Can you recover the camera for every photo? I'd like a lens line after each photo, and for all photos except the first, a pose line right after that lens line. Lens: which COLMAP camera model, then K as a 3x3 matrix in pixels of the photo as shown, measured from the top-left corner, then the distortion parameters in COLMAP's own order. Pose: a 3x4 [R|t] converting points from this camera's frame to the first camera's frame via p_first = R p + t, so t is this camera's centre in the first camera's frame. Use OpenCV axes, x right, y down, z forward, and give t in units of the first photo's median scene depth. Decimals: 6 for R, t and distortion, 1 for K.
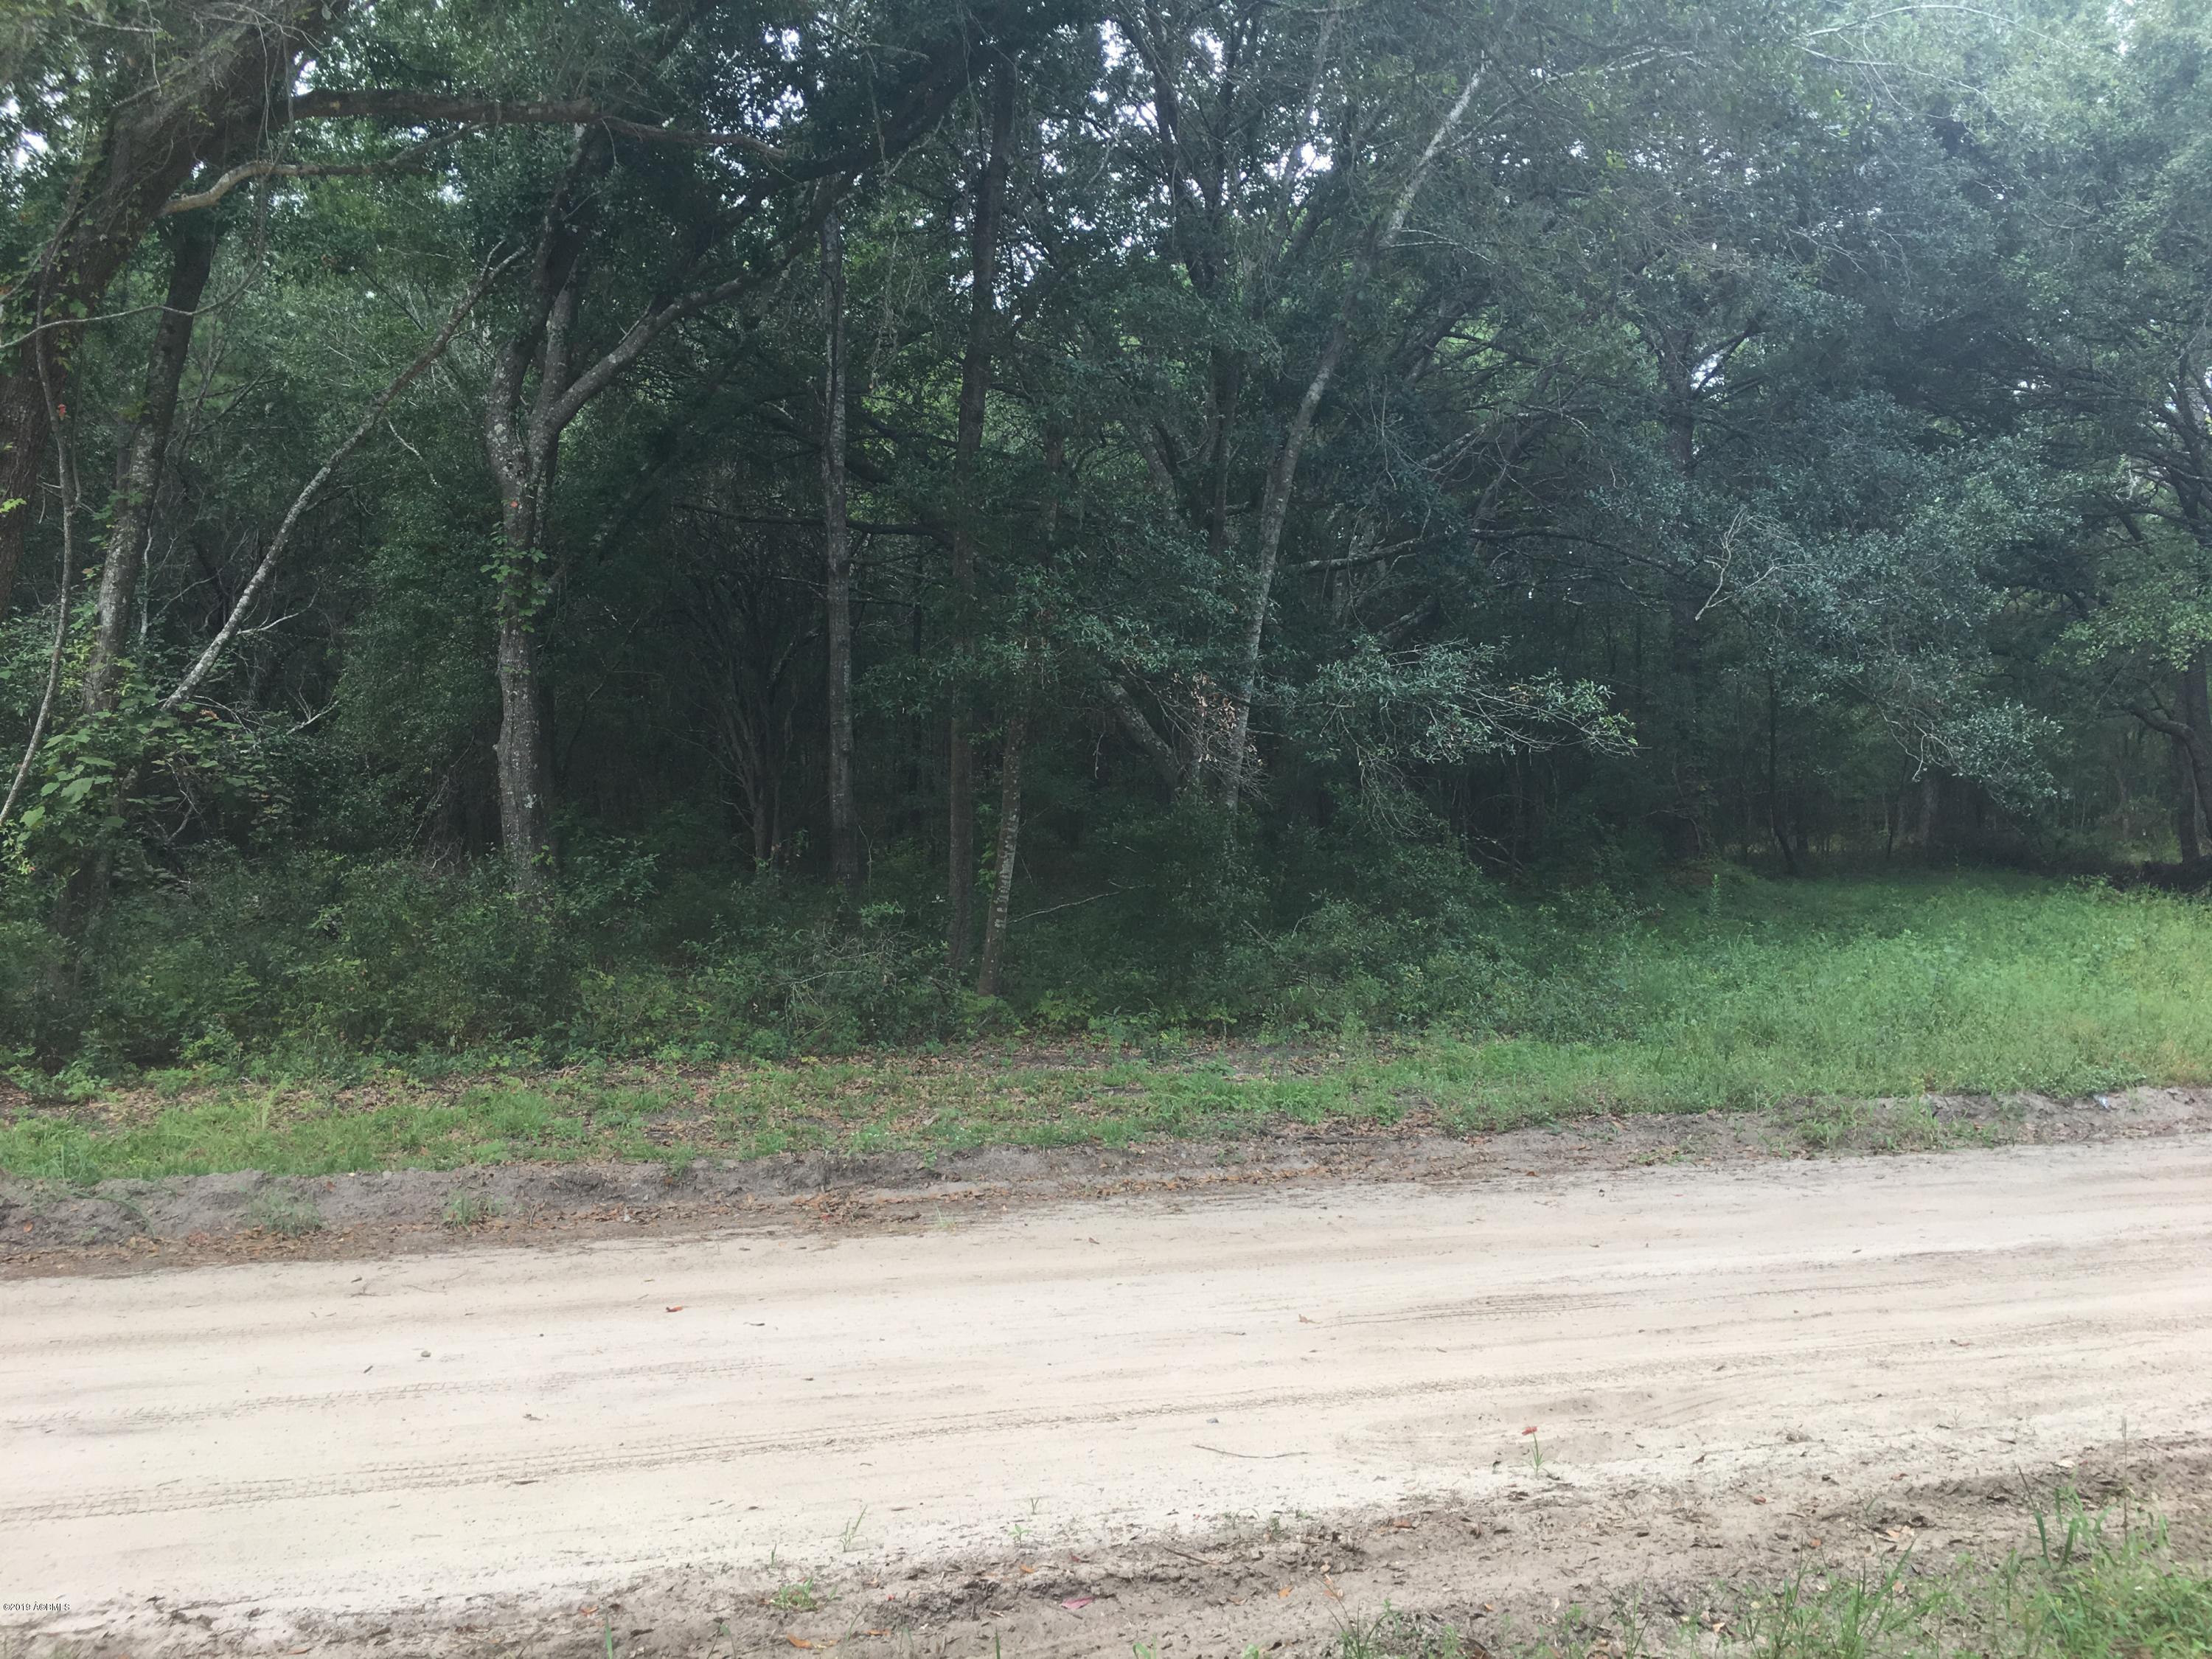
lens RADIAL K [[1871.2, 0, 1106.0], [0, 1871.2, 825.8], [0, 0, 1]] dist [0.054111, -0.050066]
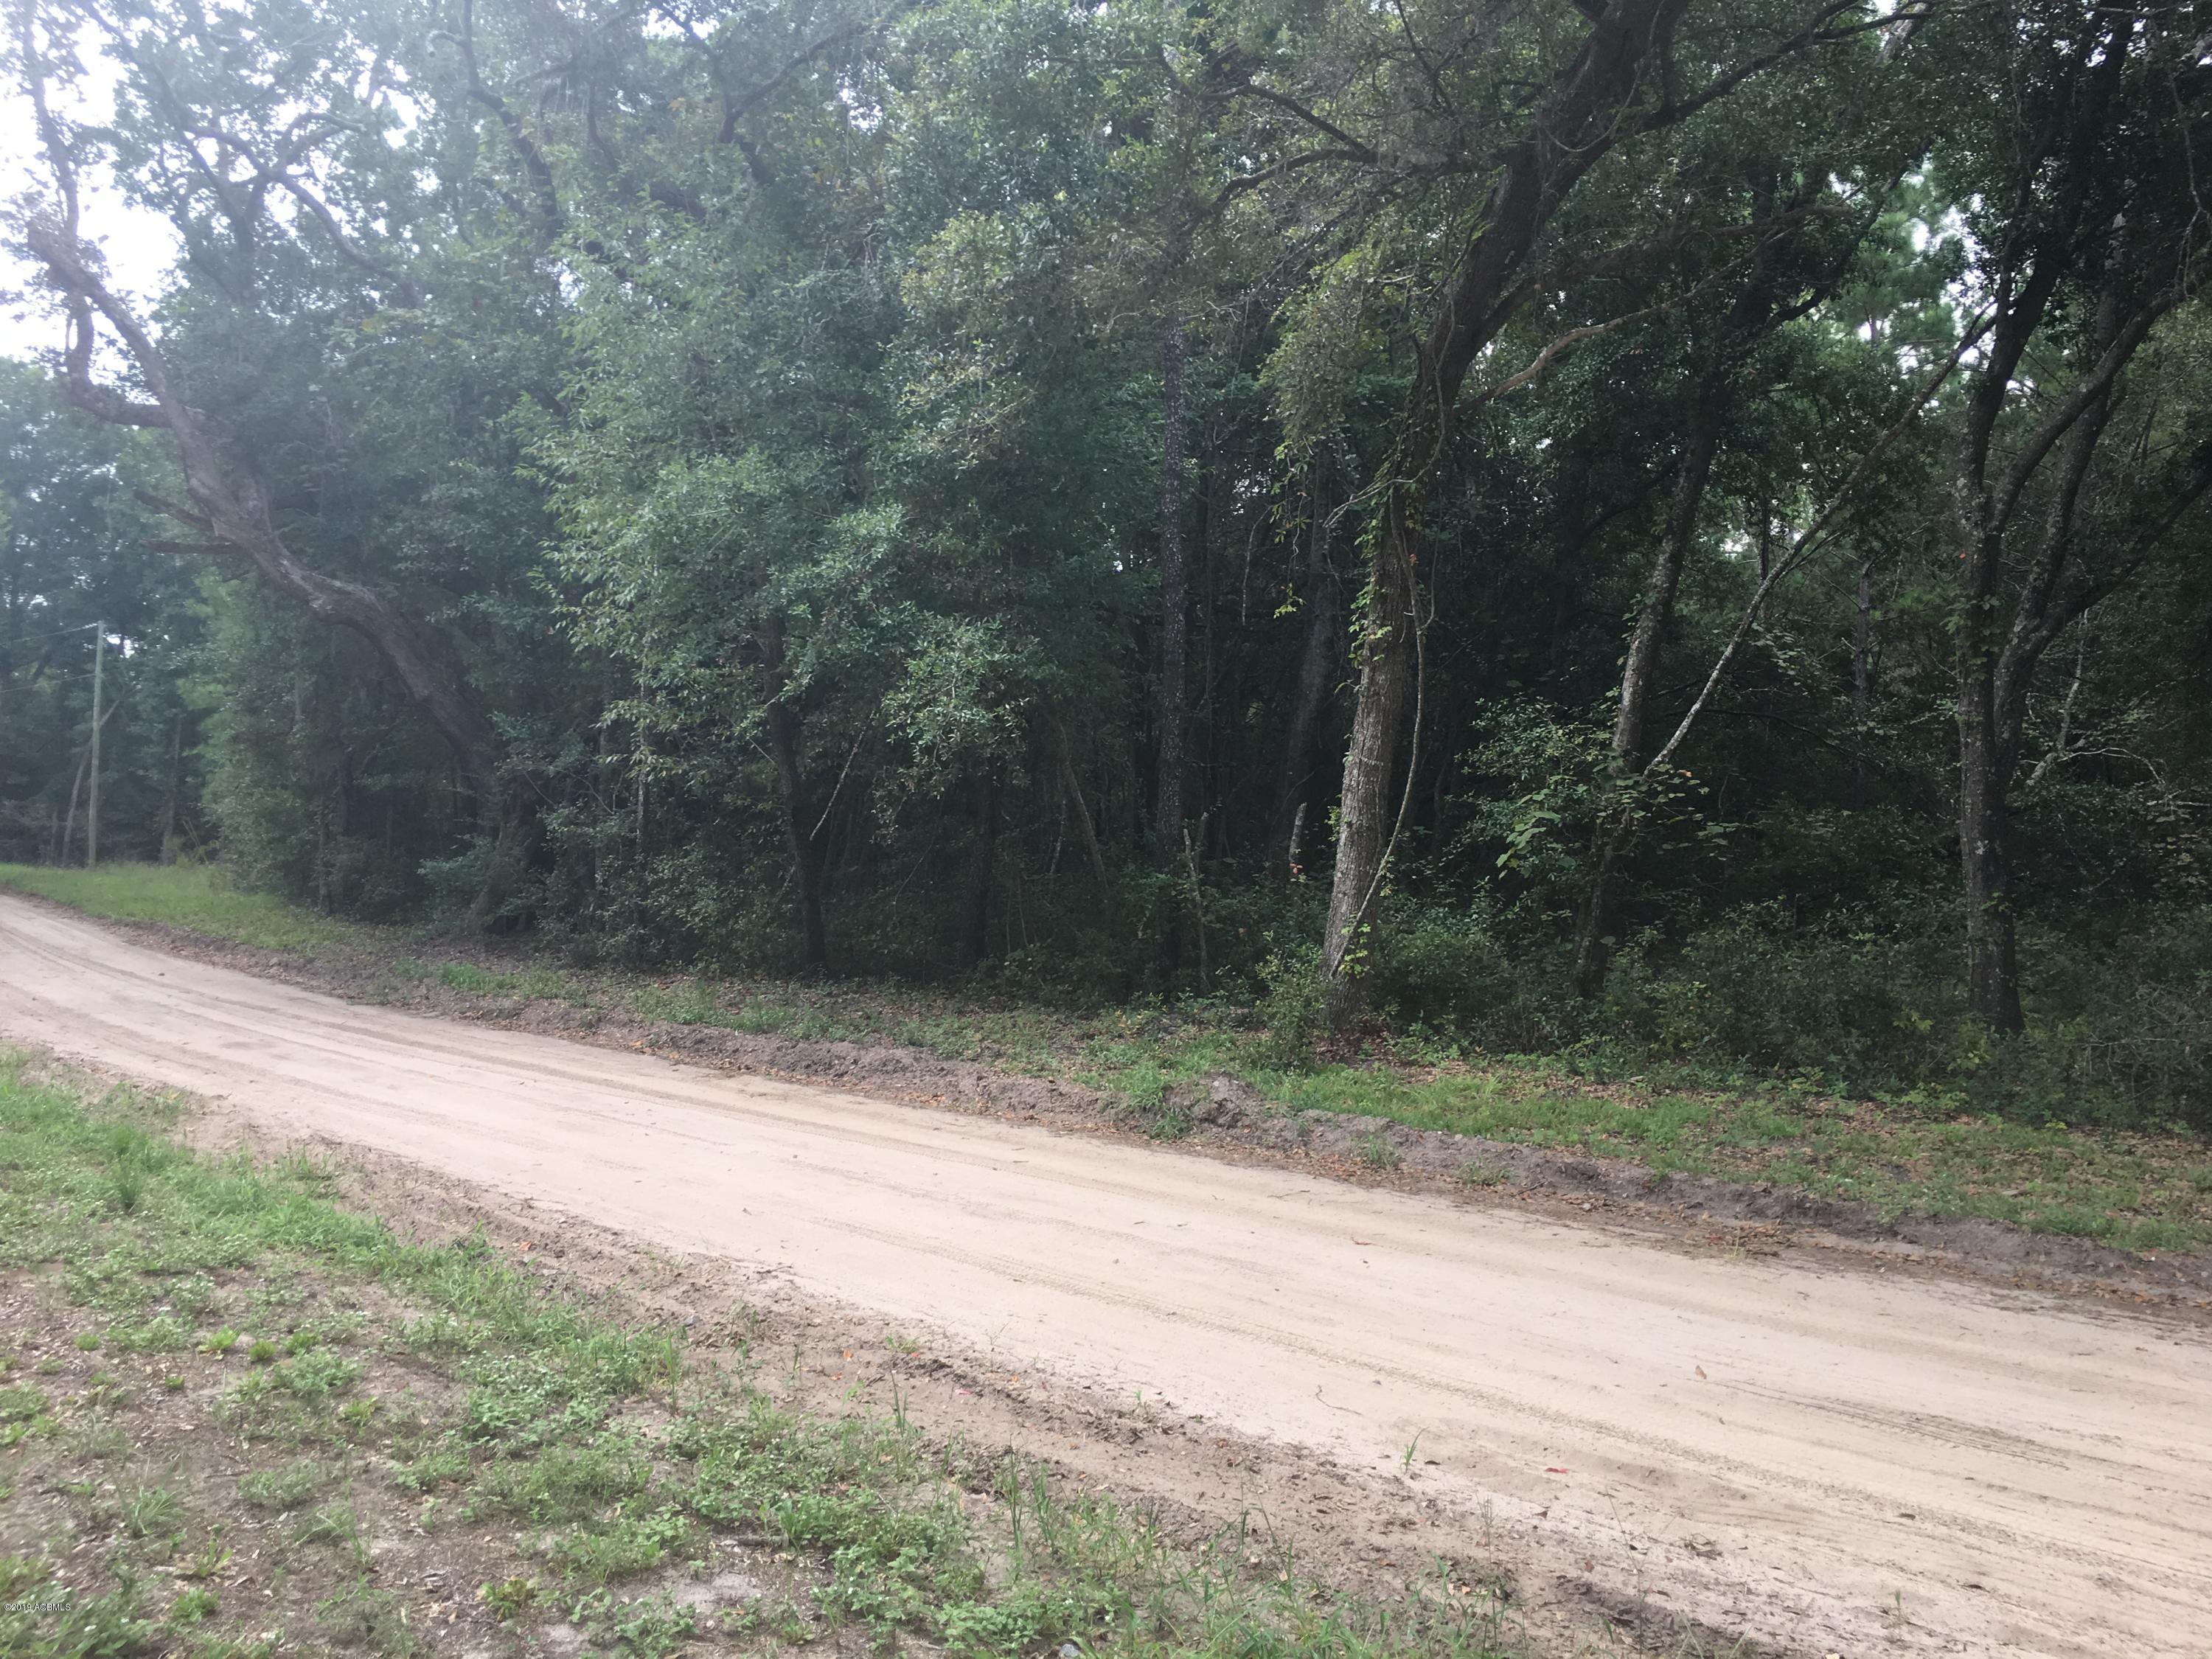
lens RADIAL K [[1871.2, 0, 1102.3], [0, 1871.2, 828.9], [0, 0, 1]] dist [0.054111, -0.050066]
pose [[0.467456, -0.005465, -0.884000, 0.920644], [-0.017297, 0.999733, -0.015327, 0.001059], [0.883847, 0.022455, 0.467236, 0.289135]]
